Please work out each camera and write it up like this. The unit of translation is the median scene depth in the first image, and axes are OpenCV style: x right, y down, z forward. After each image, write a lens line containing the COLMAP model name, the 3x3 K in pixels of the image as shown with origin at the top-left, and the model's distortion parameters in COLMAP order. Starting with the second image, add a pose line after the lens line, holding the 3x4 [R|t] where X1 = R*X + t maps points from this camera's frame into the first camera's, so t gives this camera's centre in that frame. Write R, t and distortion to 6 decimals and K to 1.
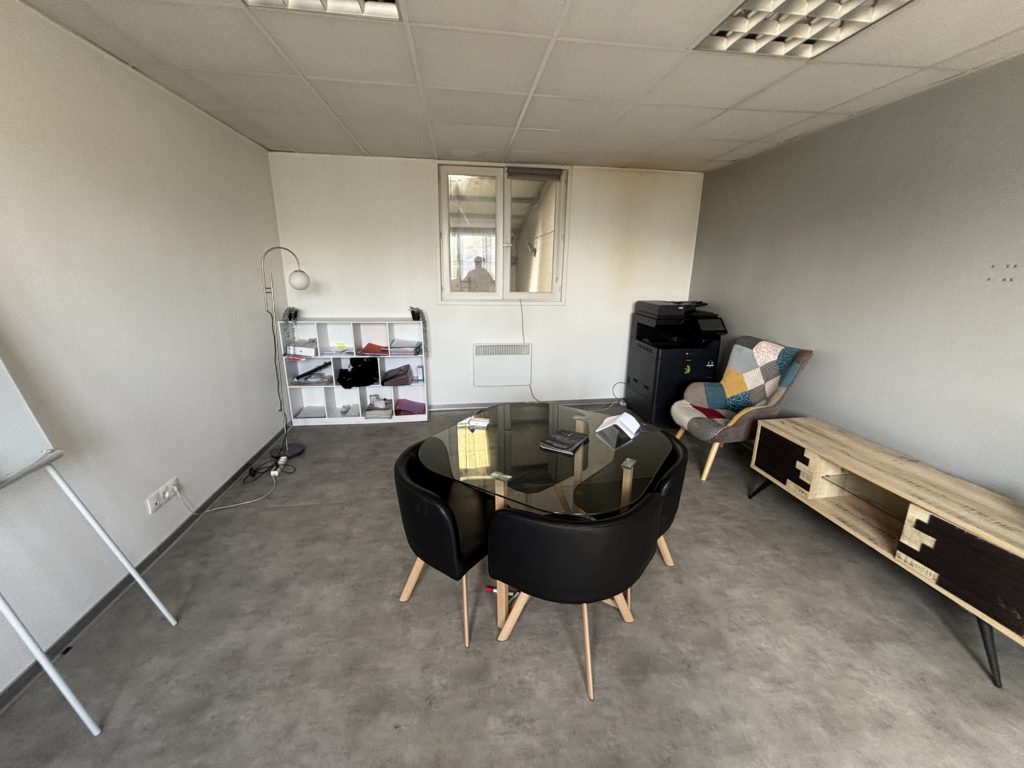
lens RADIAL K [[410.7, 0, 512.8], [0, 410.7, 380.9], [0, 0, 1]] dist [-0.000386, -0.000098]
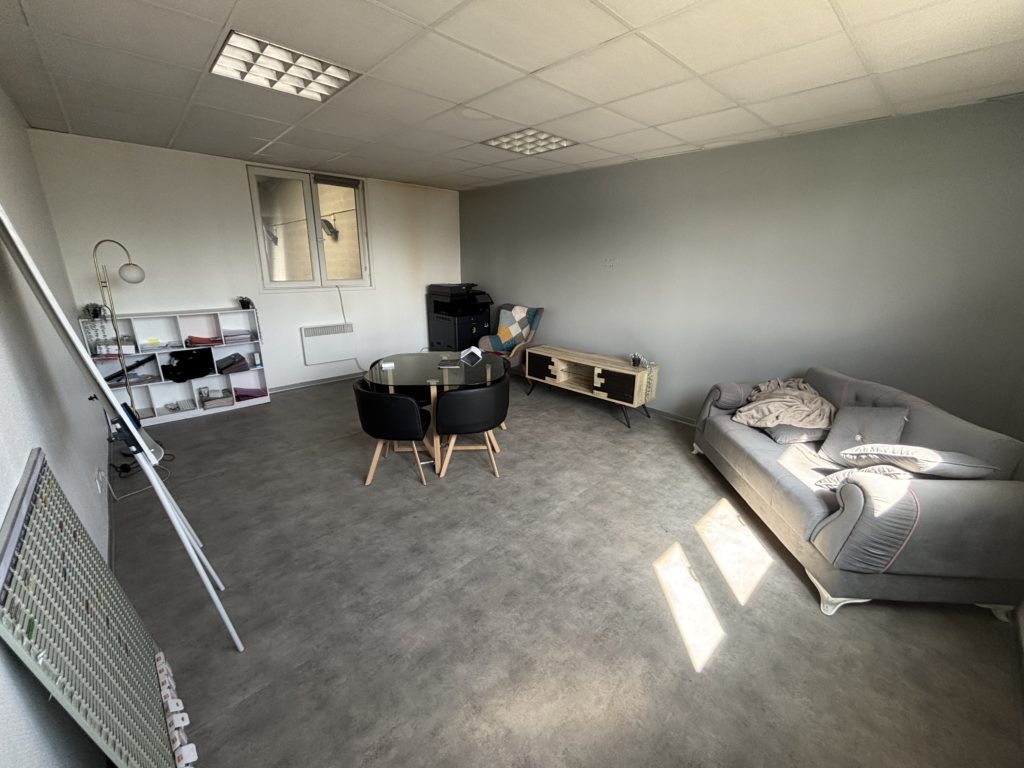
lens RADIAL K [[410.7, 0, 512.8], [0, 410.7, 380.9], [0, 0, 1]] dist [-0.000386, -0.000098]
pose [[0.812405, -0.164800, 0.559321, -0.335695], [0.150312, 0.985999, 0.072191, 0.071386], [-0.563387, 0.025425, 0.825802, -0.303446]]
